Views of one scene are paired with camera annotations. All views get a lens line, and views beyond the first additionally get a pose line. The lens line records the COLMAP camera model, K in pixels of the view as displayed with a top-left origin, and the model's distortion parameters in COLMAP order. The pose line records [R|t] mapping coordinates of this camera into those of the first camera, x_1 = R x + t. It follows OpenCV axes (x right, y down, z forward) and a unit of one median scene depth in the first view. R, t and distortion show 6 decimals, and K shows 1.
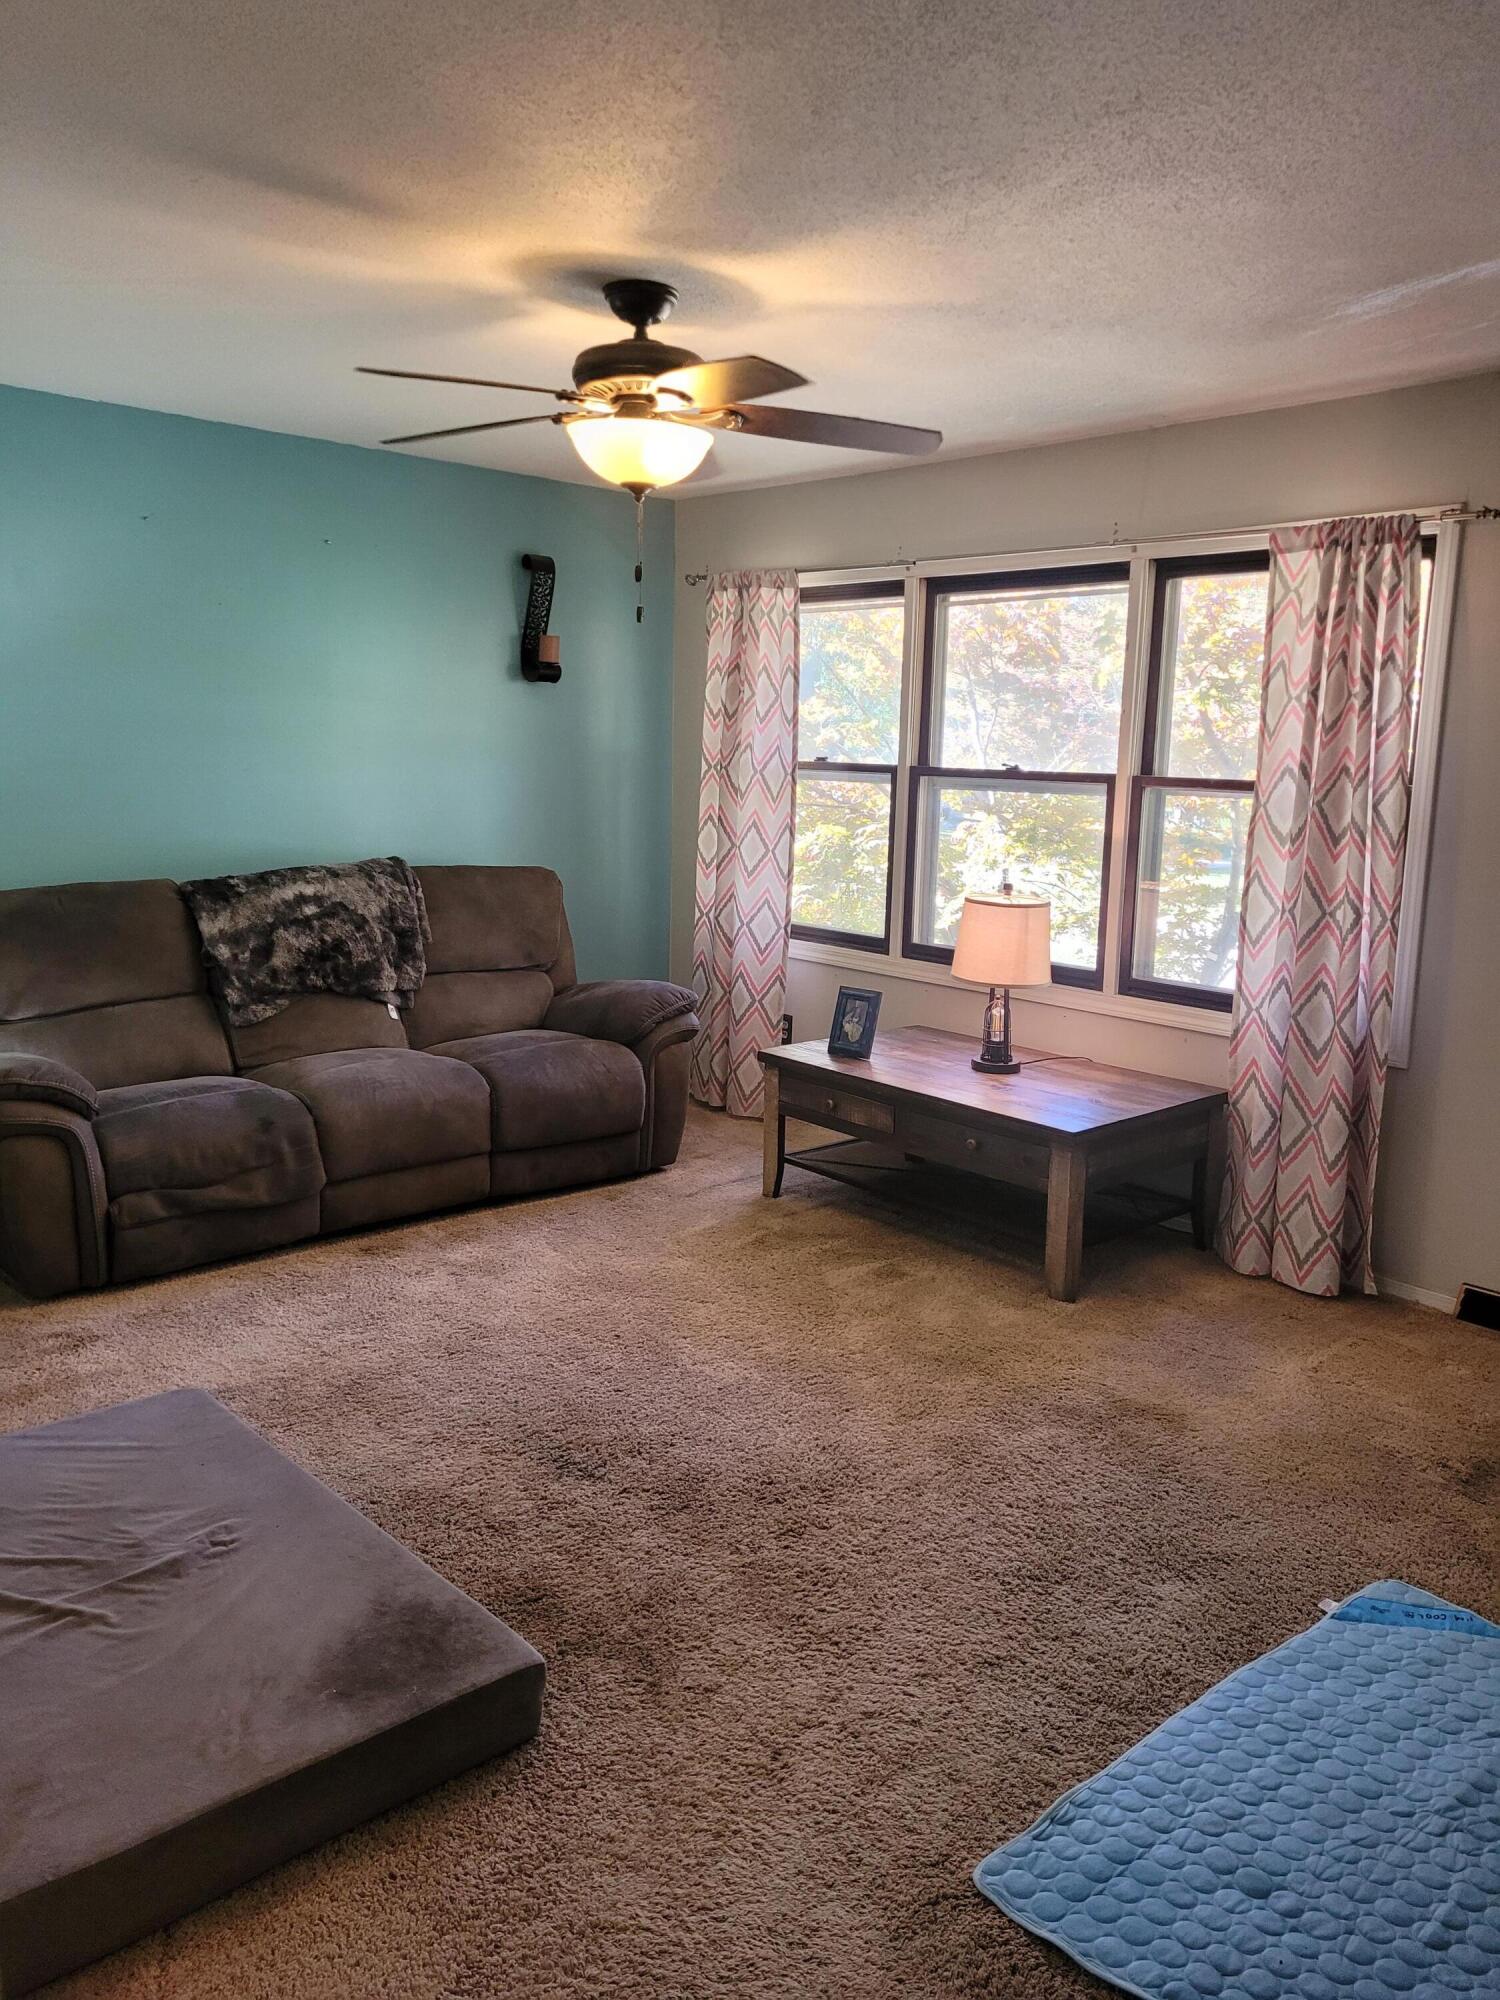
lens RADIAL K [[1500.0, 0, 750.2], [0, 1500.0, 998.6], [0, 0, 1]] dist [0.033152, -0.032496]
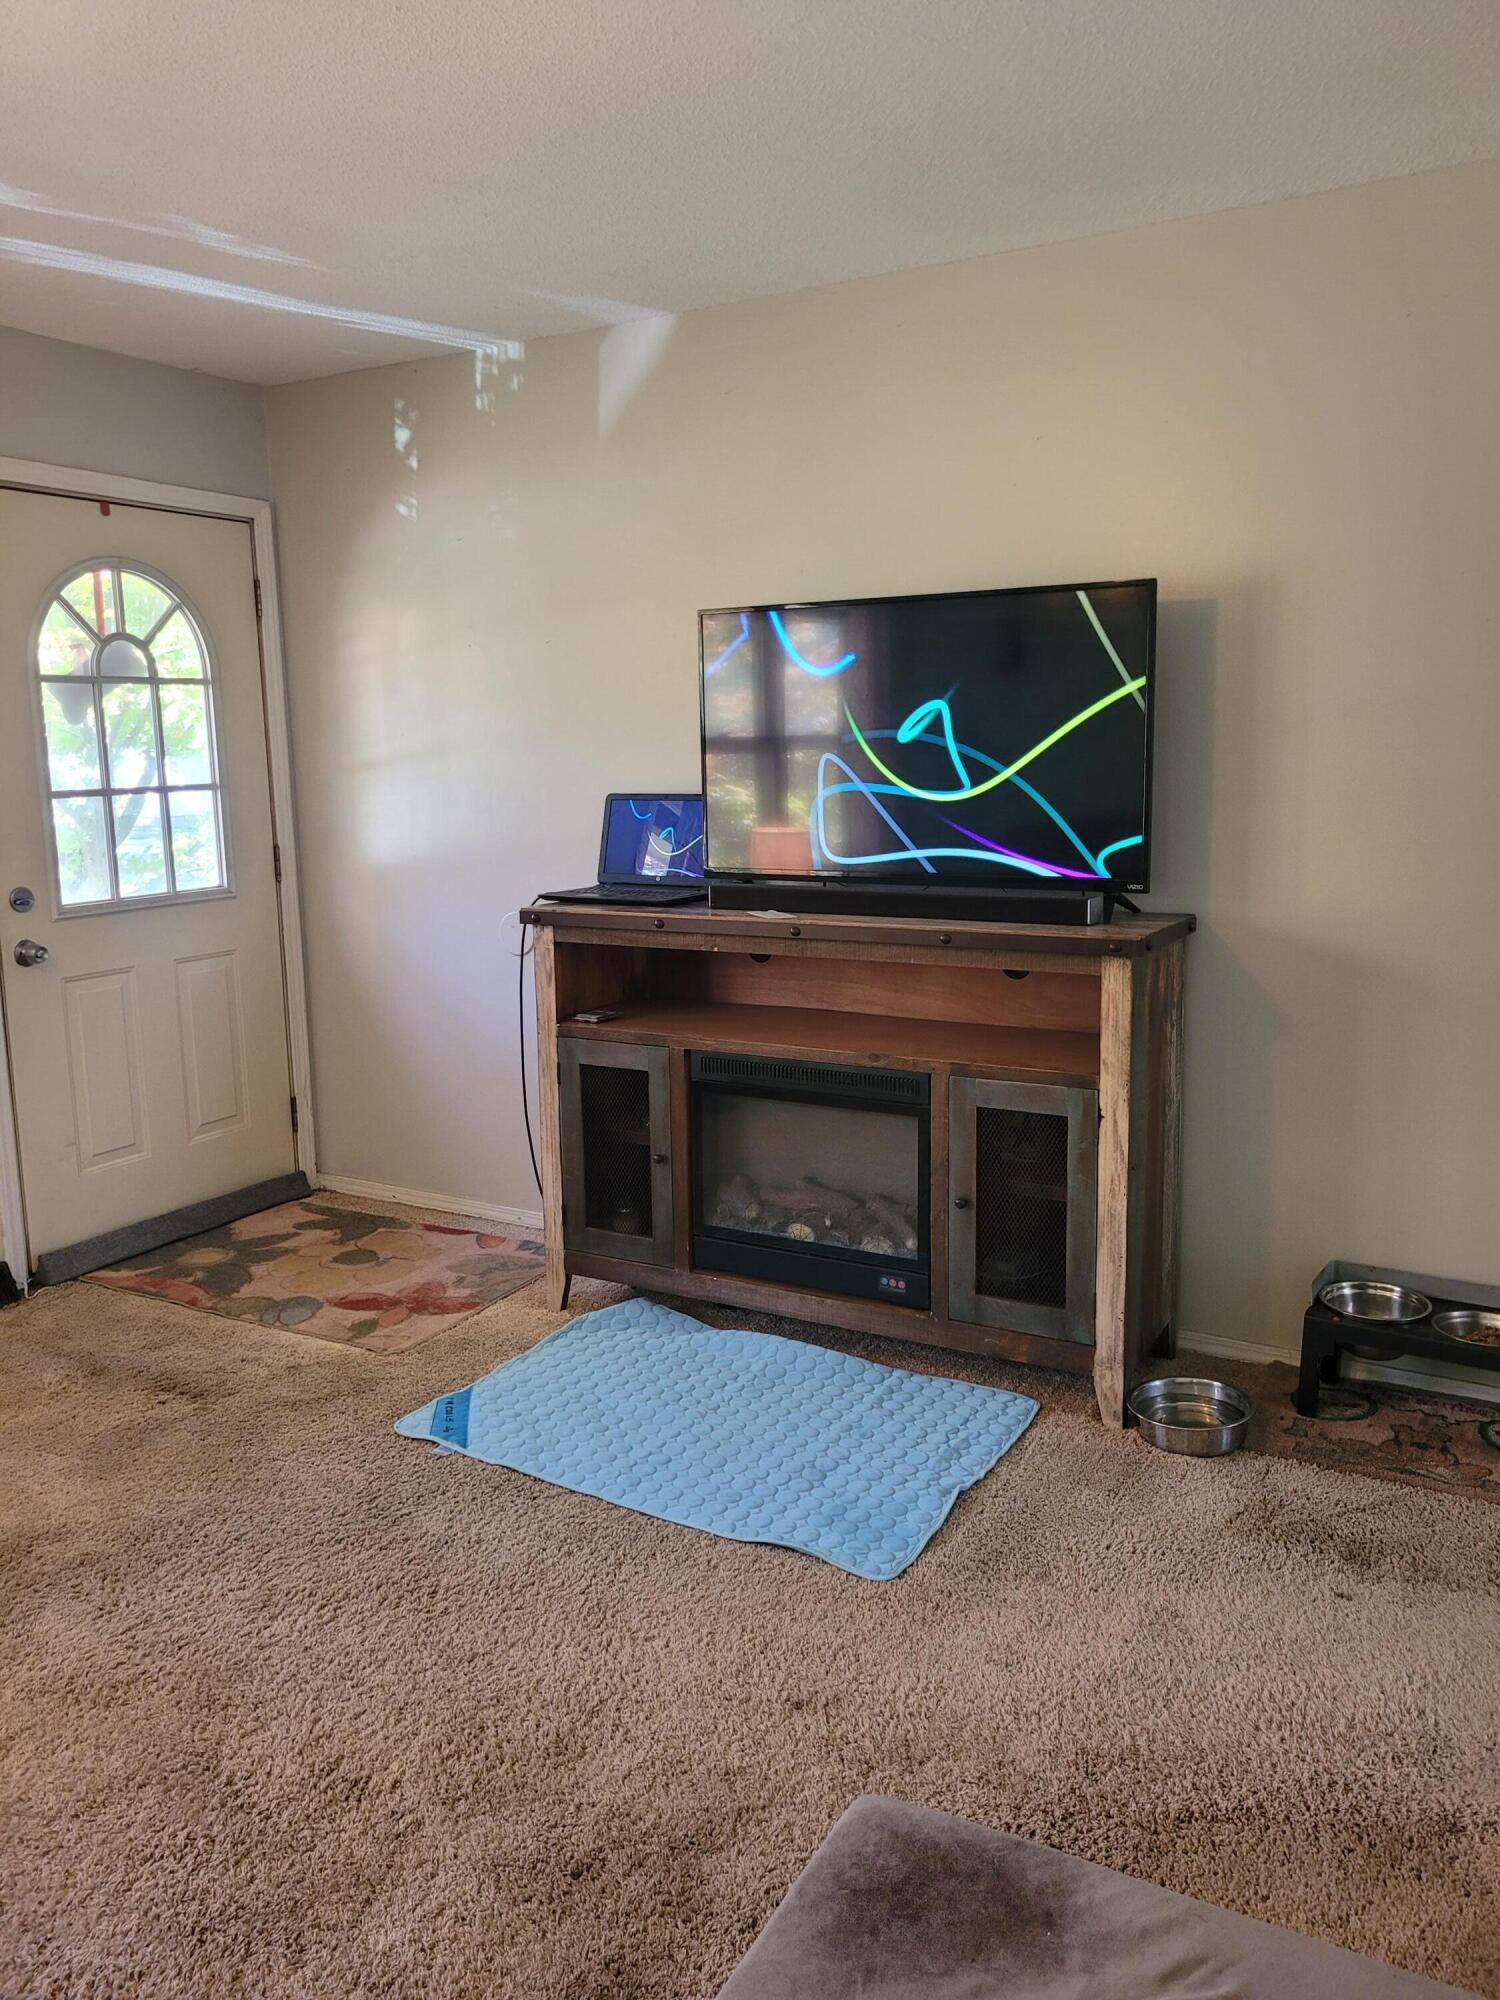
lens RADIAL K [[1500.0, 0, 750.0], [0, 1500.0, 997.9], [0, 0, 1]] dist [0.033152, -0.032496]
pose [[-0.308315, -0.189101, 0.932300, -0.733223], [0.162886, 0.955075, 0.247588, -0.183797], [-0.937235, 0.228193, -0.263662, 1.059828]]
